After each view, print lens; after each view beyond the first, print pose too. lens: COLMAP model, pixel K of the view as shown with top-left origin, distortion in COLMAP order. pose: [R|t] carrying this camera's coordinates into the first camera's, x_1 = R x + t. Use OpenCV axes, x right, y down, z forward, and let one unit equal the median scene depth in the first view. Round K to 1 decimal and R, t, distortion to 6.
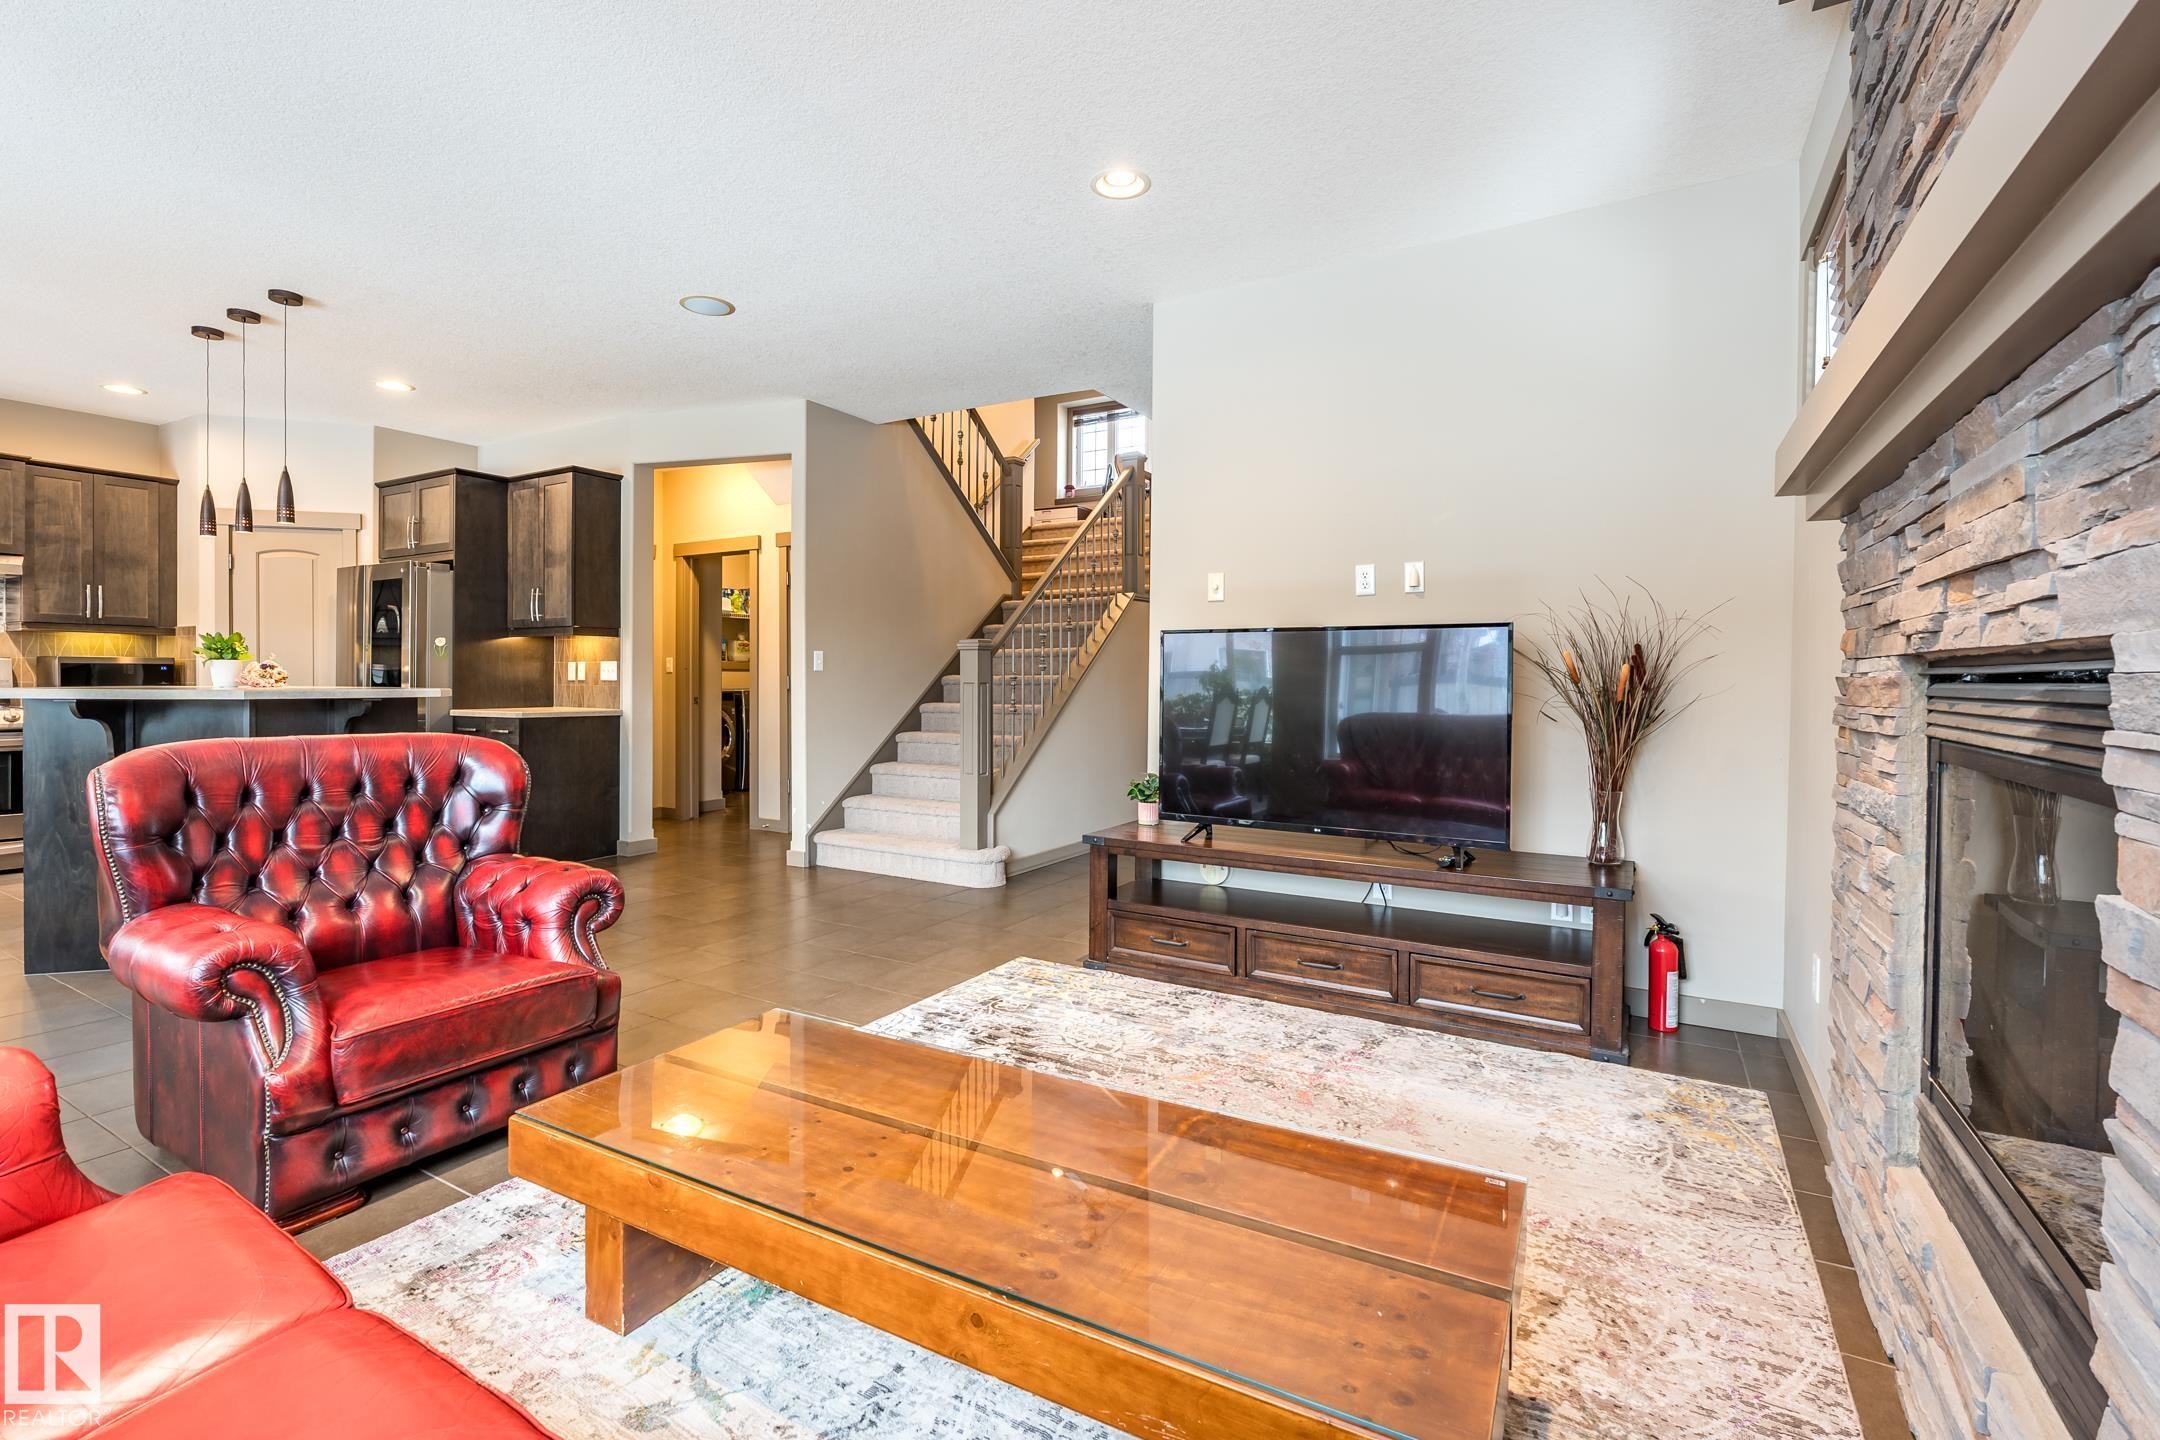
lens RADIAL K [[957.9, 0, 1075.7], [0, 957.9, 700.8], [0, 0, 1]] dist [-0.003362, 0.000966]
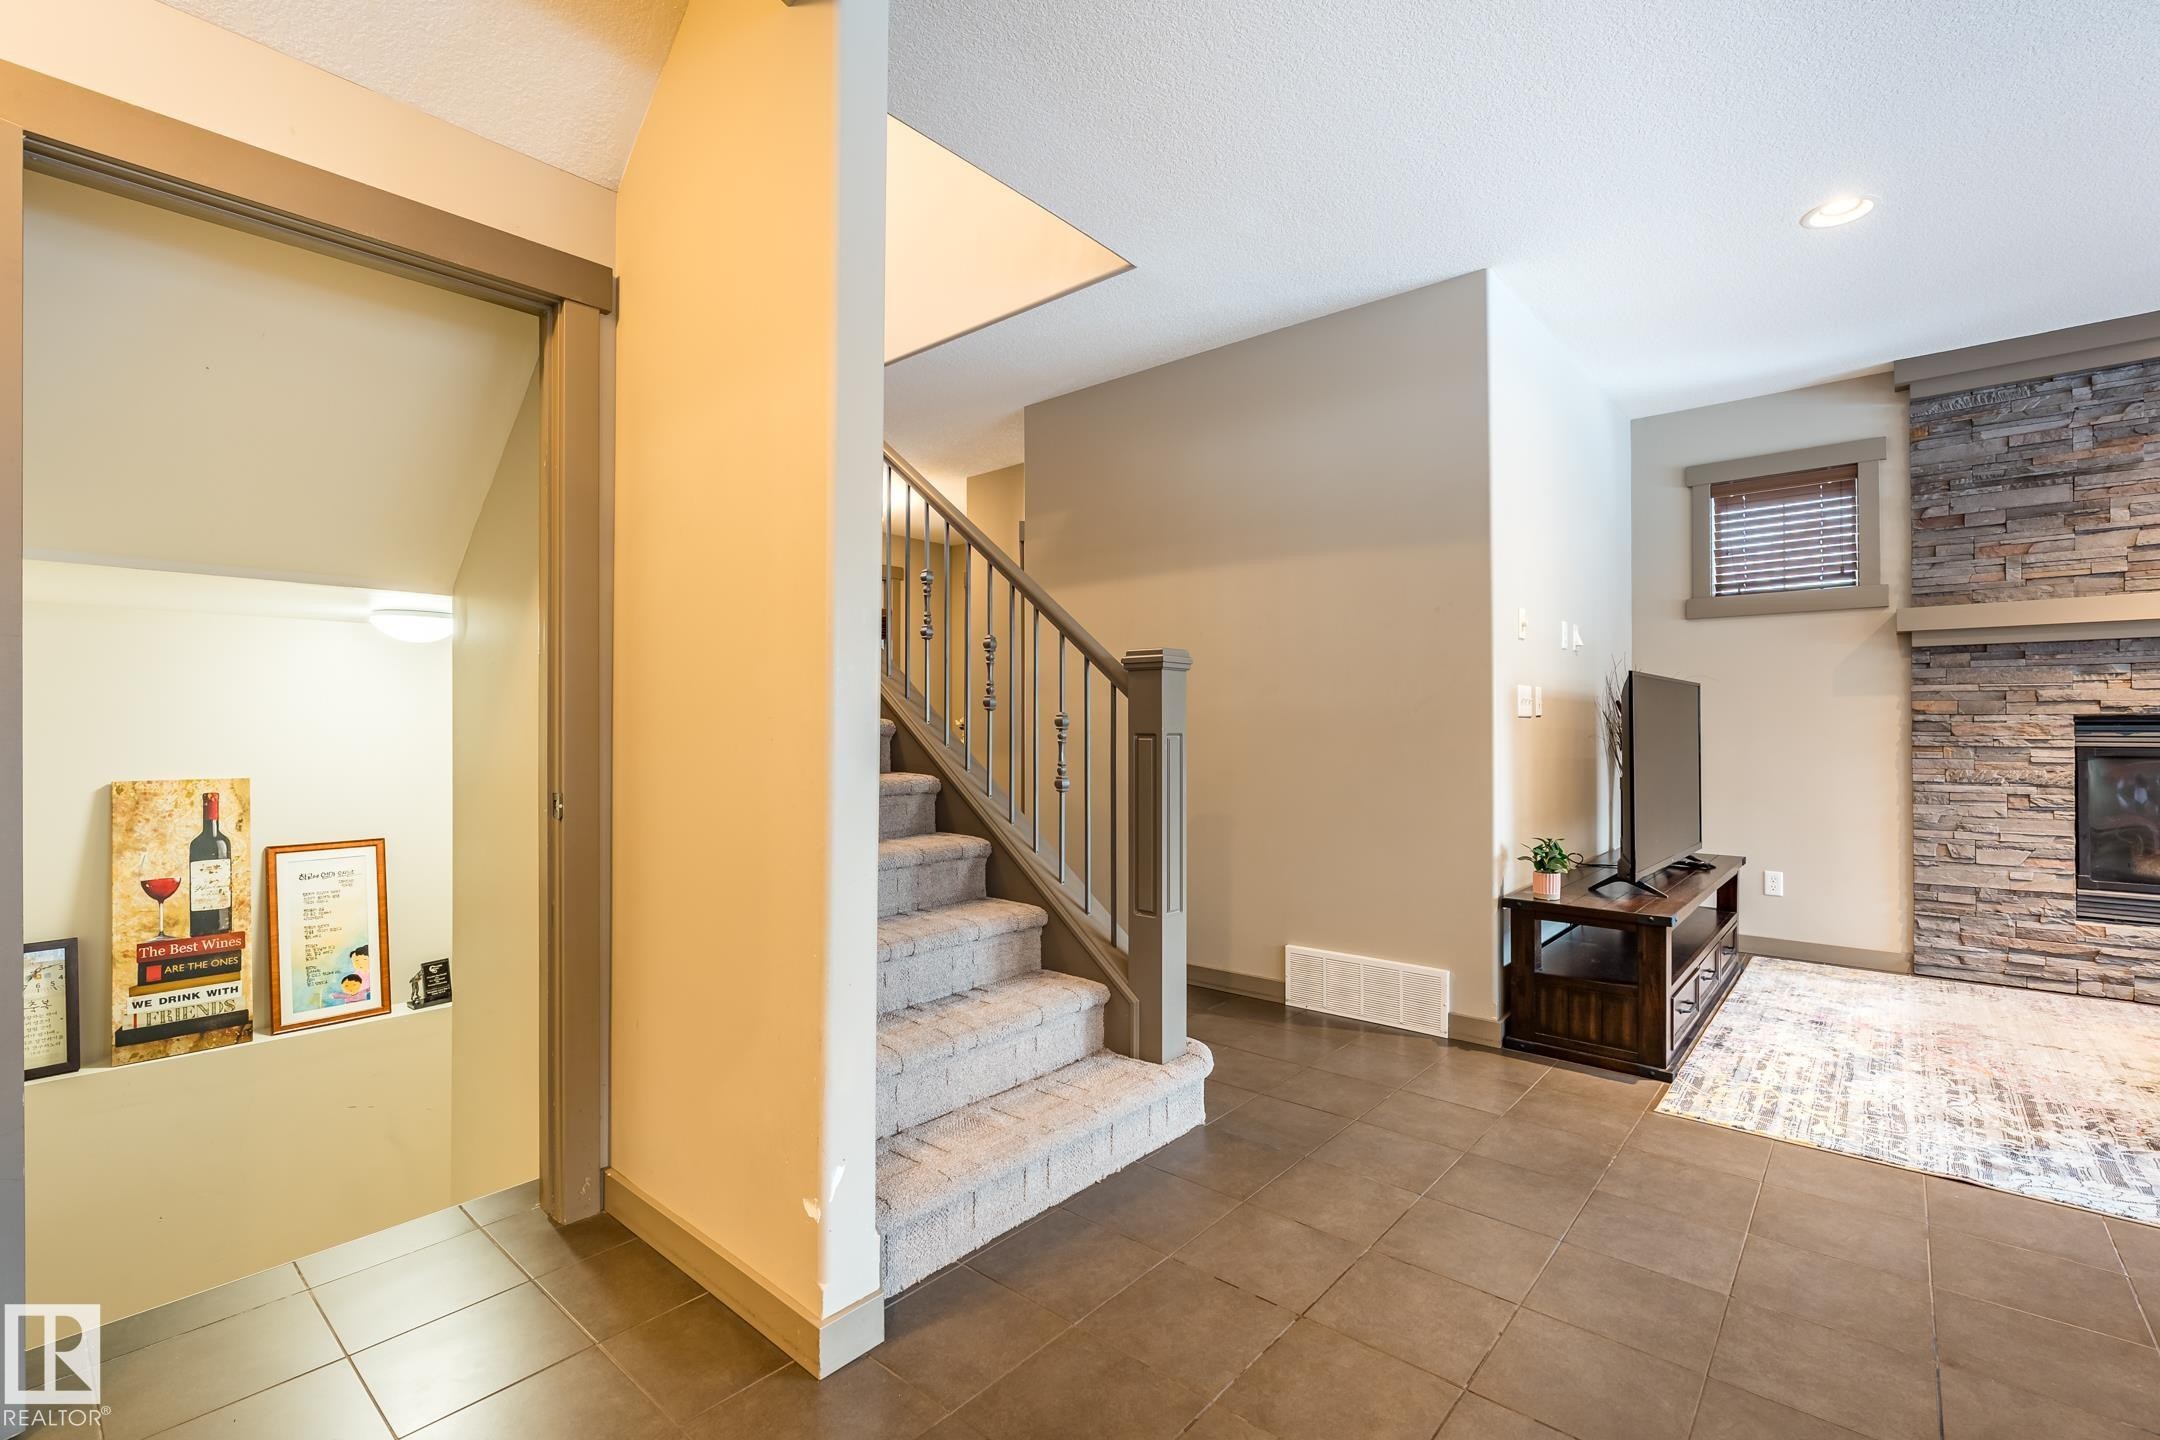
lens RADIAL K [[957.9, 0, 1078.8], [0, 957.9, 725.0], [0, 0, 1]] dist [-0.003362, 0.000966]
pose [[0.172152, 0.002182, 0.985068, -0.585255], [0.019974, 0.999784, -0.005705, -0.015534], [-0.984868, 0.020658, 0.172071, 0.911366]]
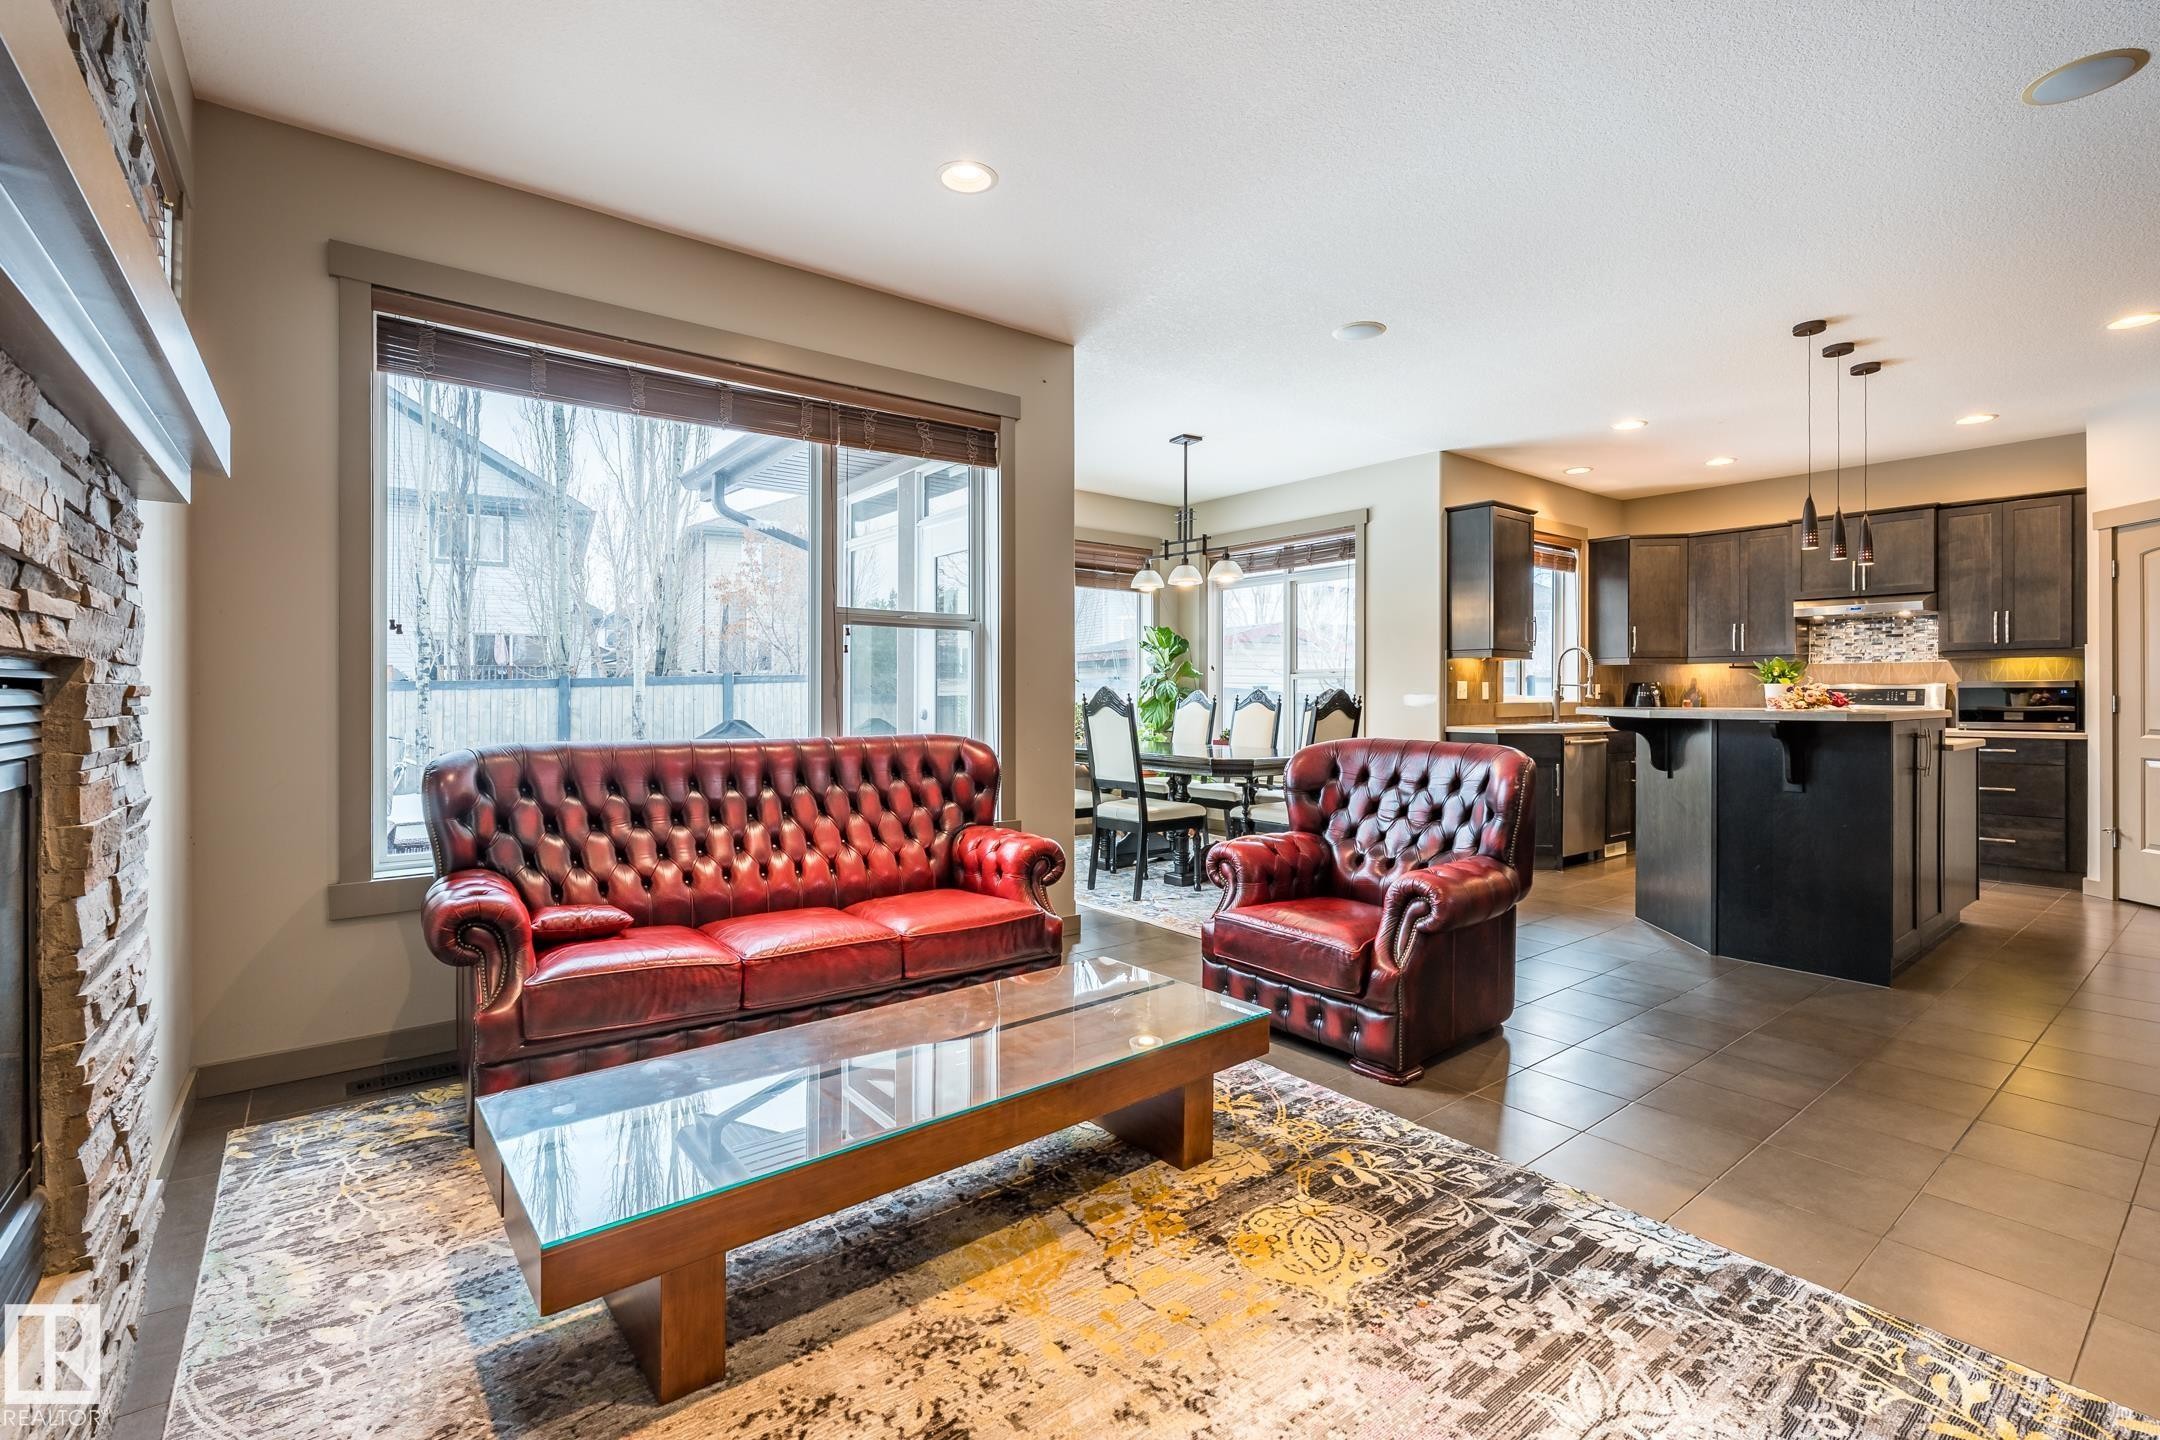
lens RADIAL K [[957.9, 0, 1074.1], [0, 957.9, 702.7], [0, 0, 1]] dist [-0.003362, 0.000966]
pose [[-0.367943, -0.001206, -0.929848, 0.303613], [-0.028149, 0.999555, 0.009842, -0.006057], [0.929422, 0.029796, -0.367813, 0.486203]]
